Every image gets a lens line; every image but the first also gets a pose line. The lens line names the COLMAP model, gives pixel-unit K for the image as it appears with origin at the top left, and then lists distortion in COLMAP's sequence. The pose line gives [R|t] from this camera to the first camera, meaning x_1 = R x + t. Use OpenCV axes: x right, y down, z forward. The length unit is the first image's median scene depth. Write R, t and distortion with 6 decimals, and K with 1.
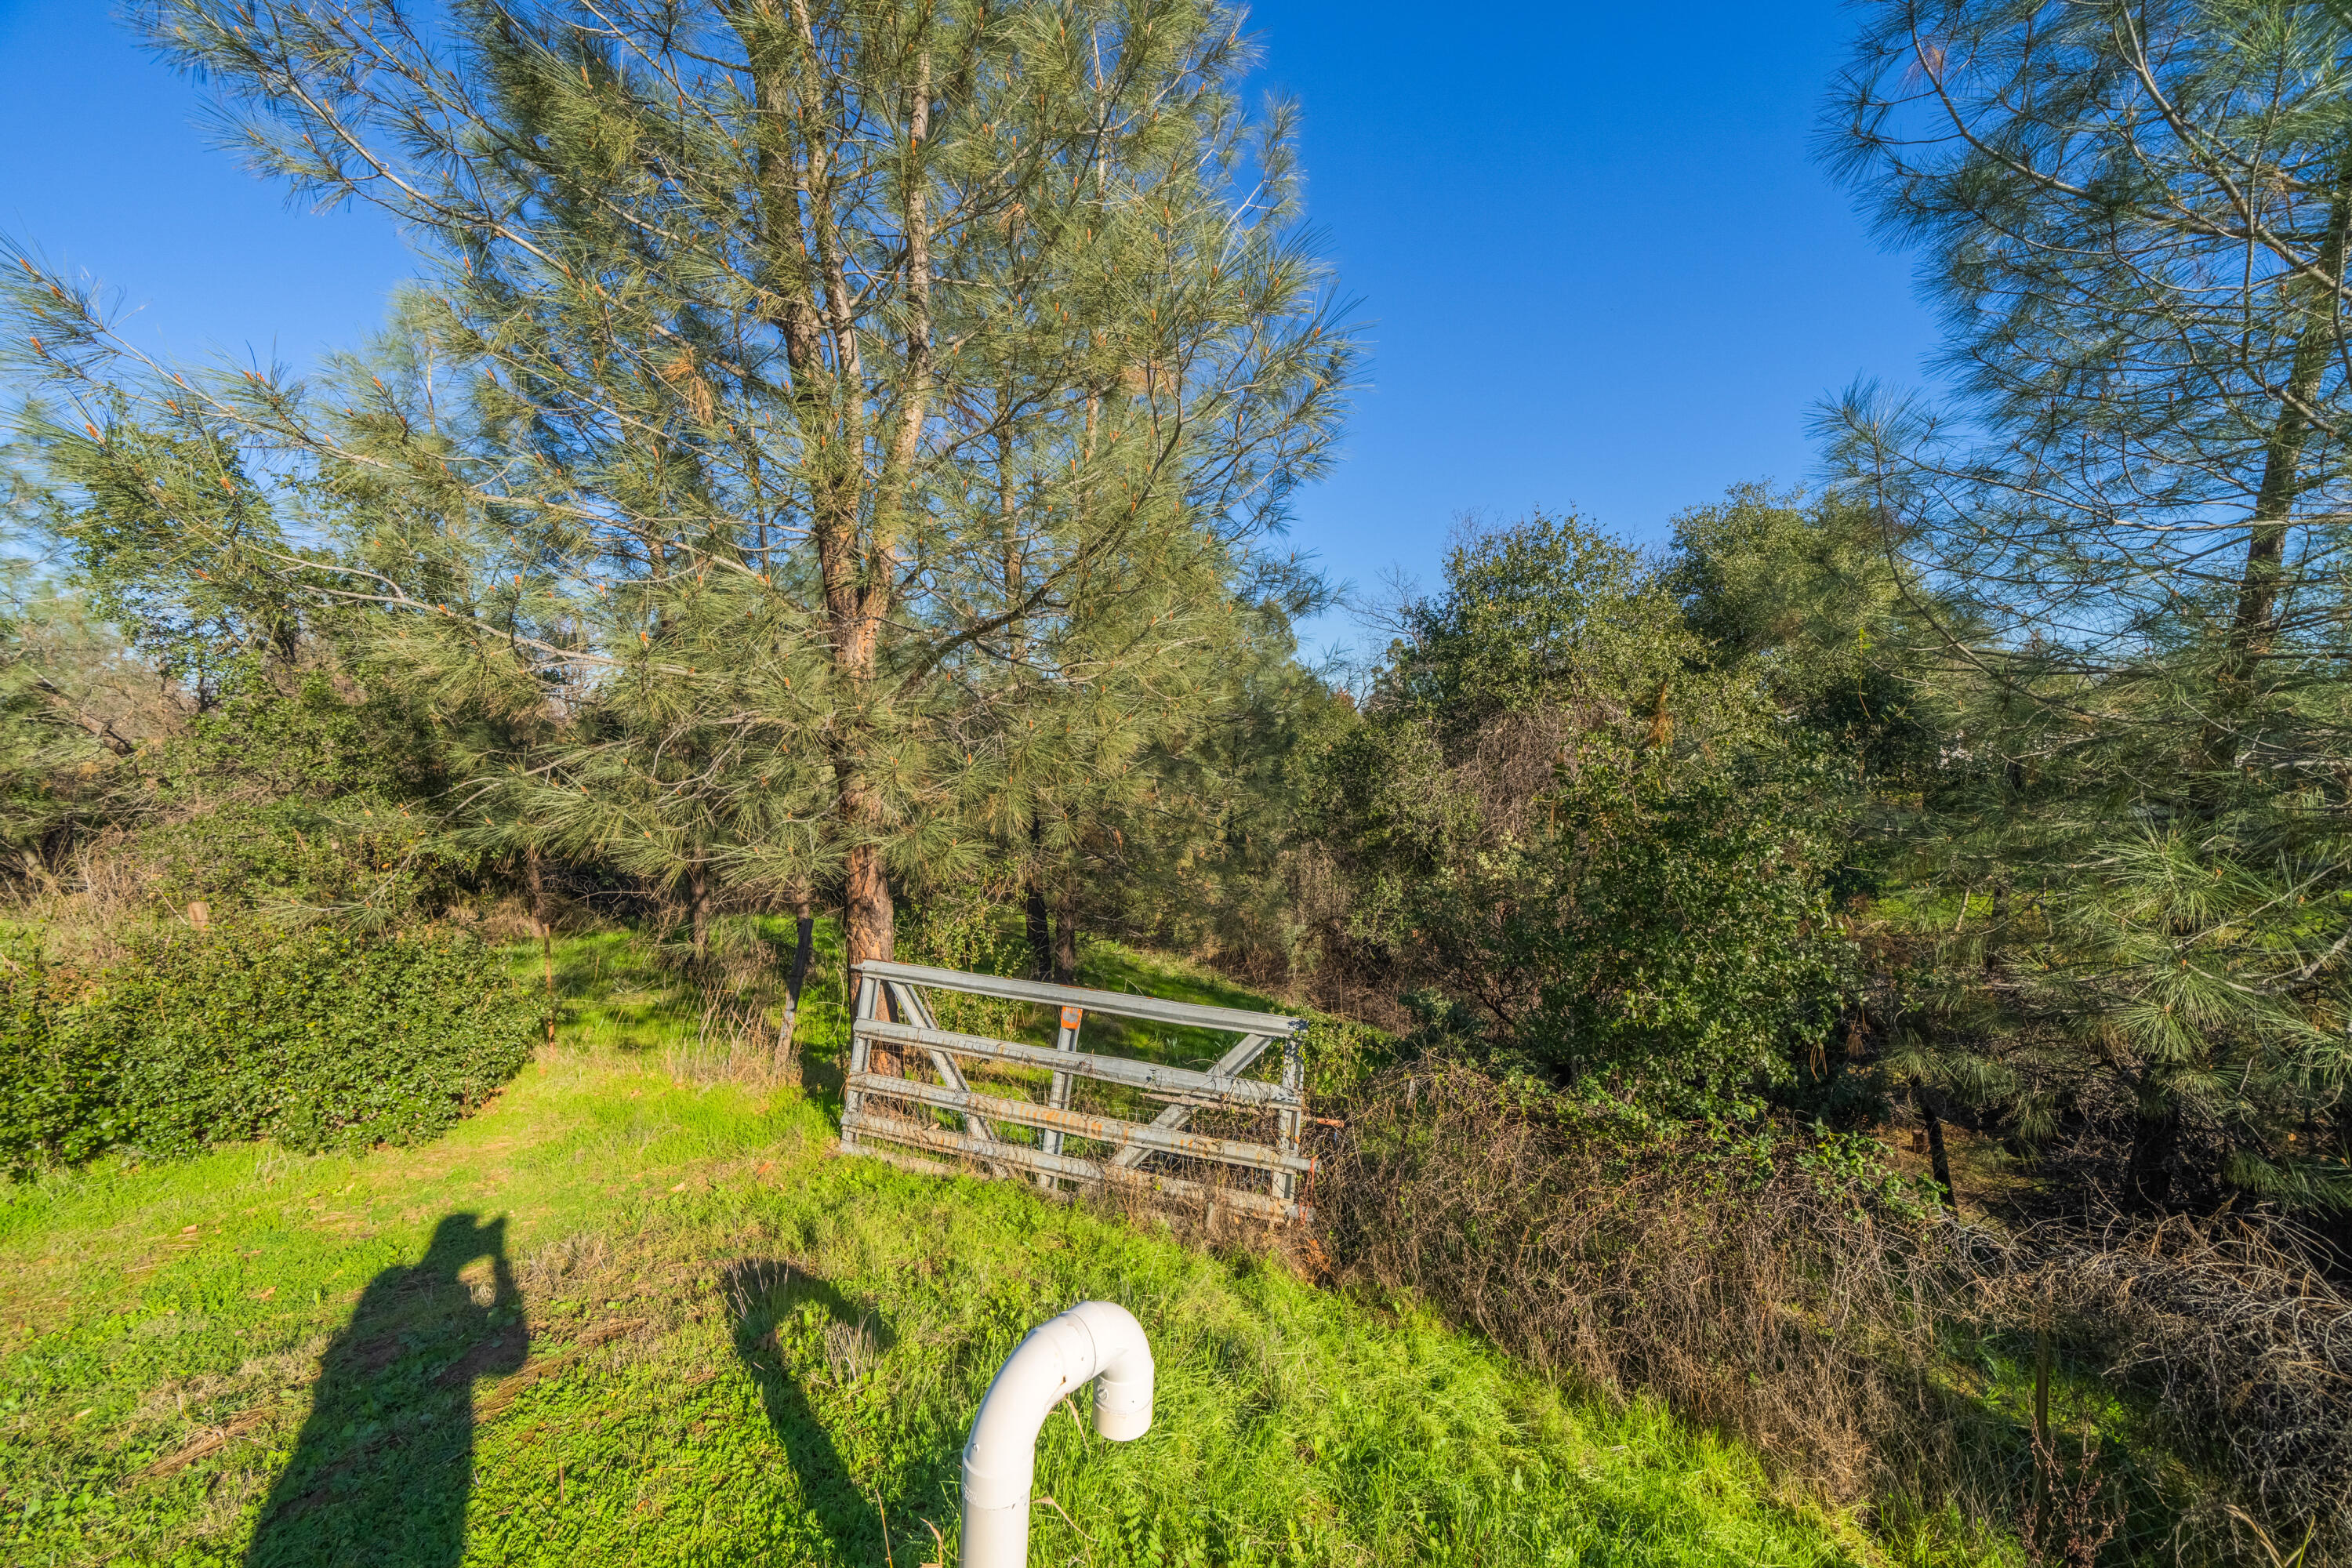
lens RADIAL K [[806.6, 0, 1166.6], [0, 806.6, 794.2], [0, 0, 1]] dist [0.000243, 0.000048]
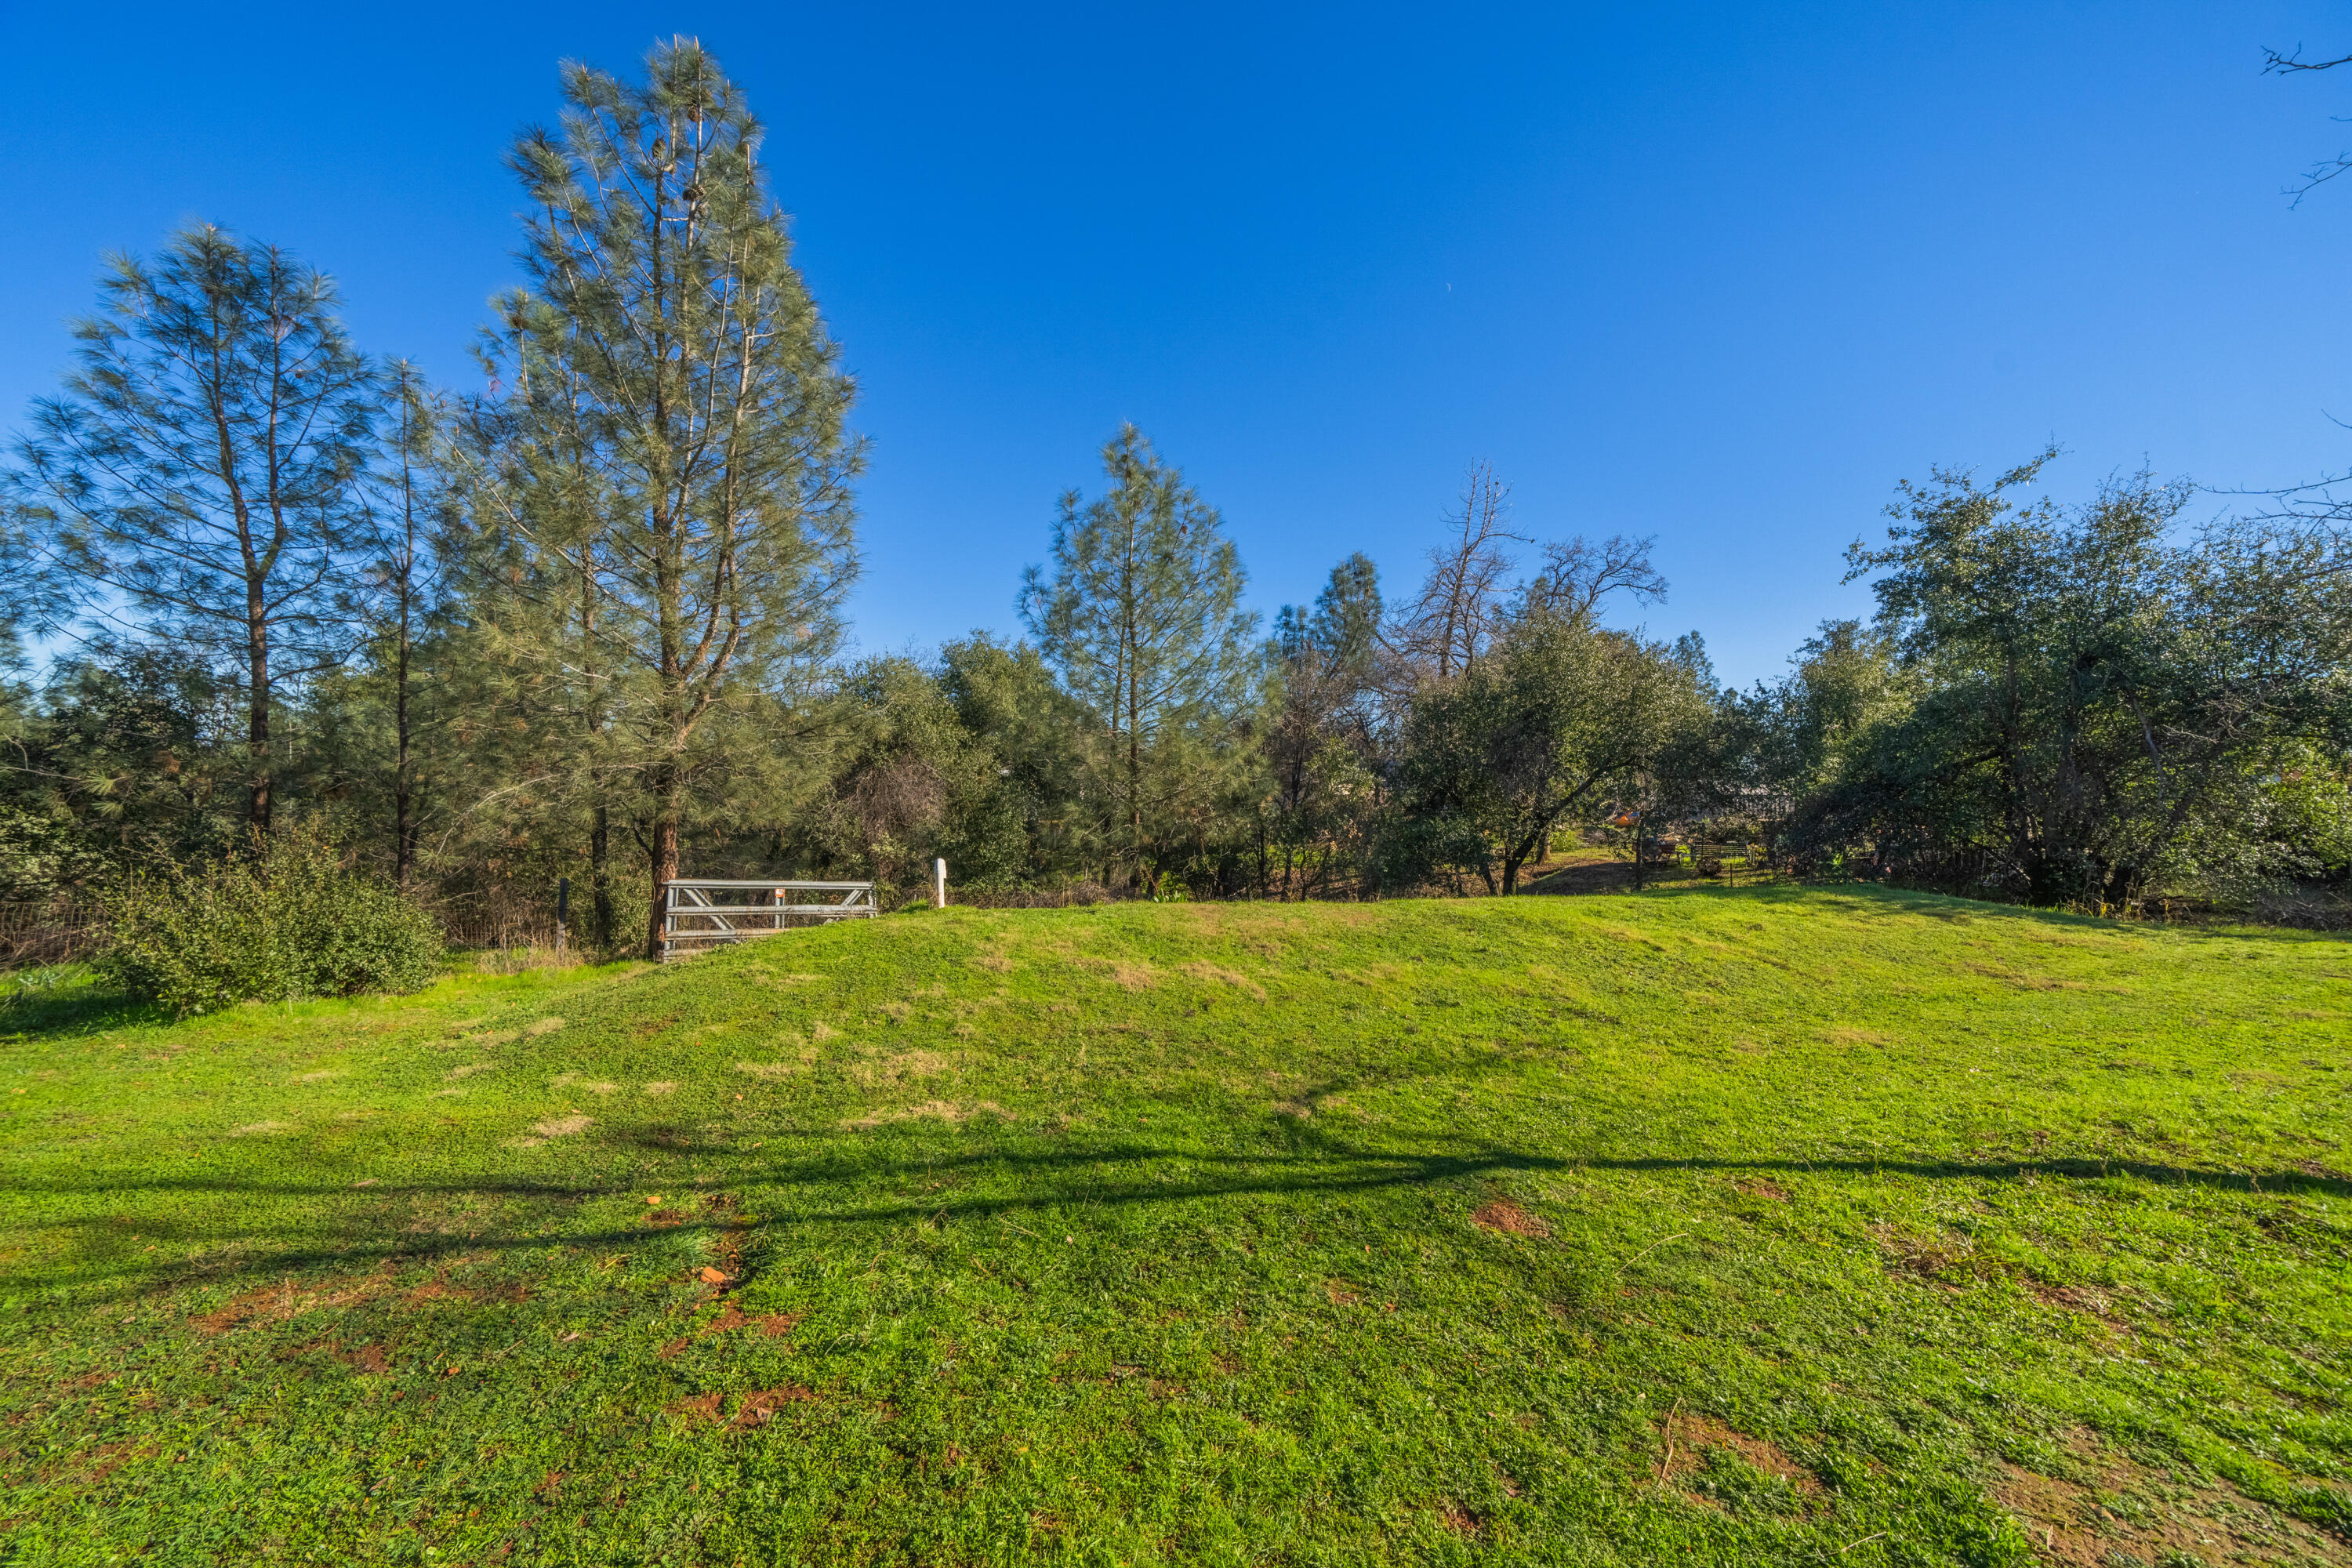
lens RADIAL K [[790.9, 0, 1160.4], [0, 790.9, 790.2], [0, 0, 1]] dist [-0.013822, 0.001288]
pose [[0.657337, 0.010613, 0.753522, -1.099862], [0.034394, 0.998436, -0.044067, 0.104560], [-0.752811, 0.054883, 0.655945, -1.378275]]
